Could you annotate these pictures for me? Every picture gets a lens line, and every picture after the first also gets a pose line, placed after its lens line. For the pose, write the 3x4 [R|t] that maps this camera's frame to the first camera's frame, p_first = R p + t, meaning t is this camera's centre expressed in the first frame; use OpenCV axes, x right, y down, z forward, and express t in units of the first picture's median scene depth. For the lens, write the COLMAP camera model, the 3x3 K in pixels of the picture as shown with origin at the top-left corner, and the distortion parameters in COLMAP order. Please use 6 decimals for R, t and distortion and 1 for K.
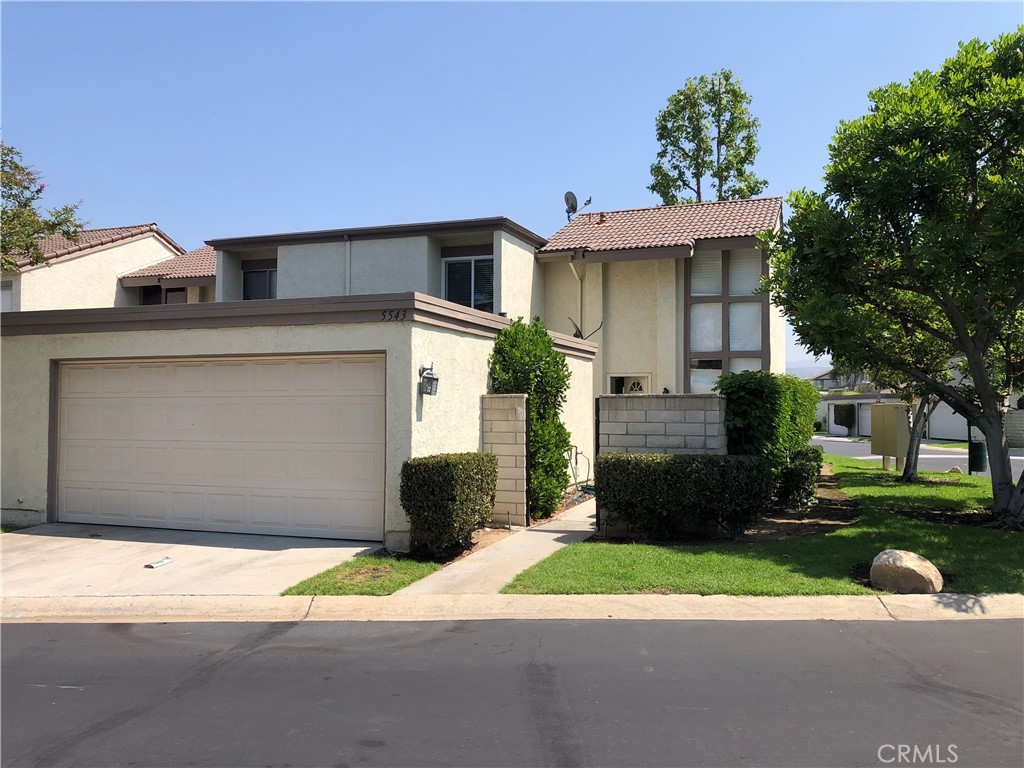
lens RADIAL K [[840.2, 0, 511.4], [0, 840.2, 381.7], [0, 0, 1]] dist [0.038038, -0.021823]
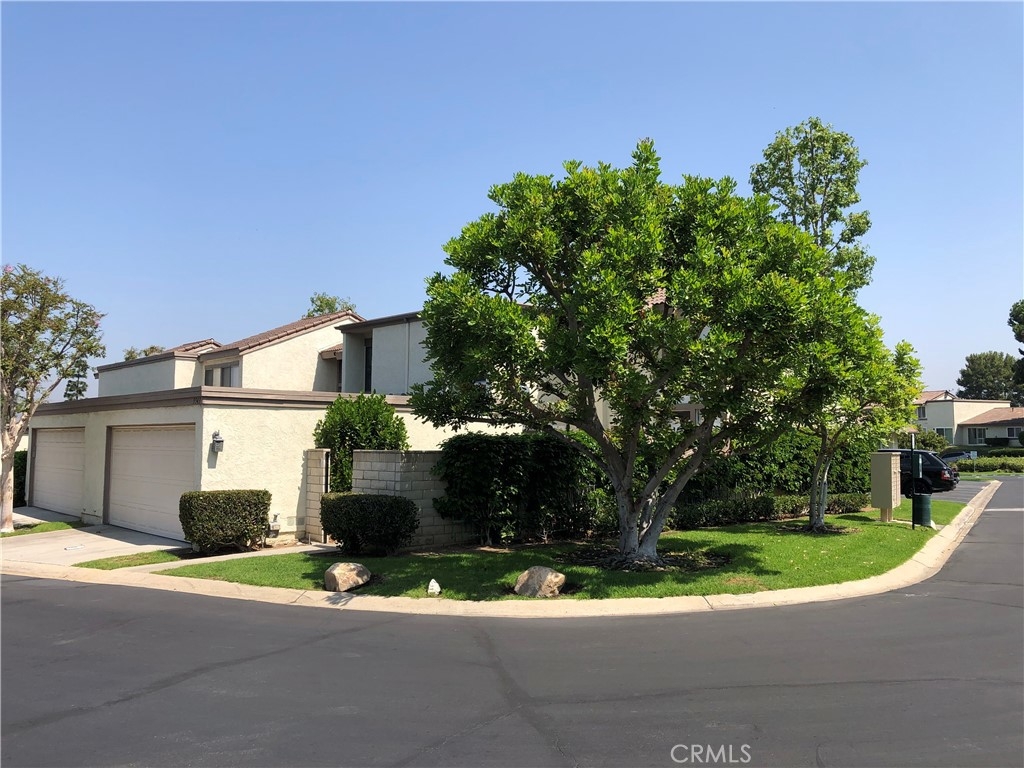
lens RADIAL K [[840.2, 0, 512.4], [0, 840.2, 386.4], [0, 0, 1]] dist [0.038038, -0.021823]
pose [[0.890537, -0.025025, -0.454222, 0.939902], [0.008996, 0.999259, -0.037417, -0.034306], [0.454822, 0.029235, 0.890103, -0.123957]]
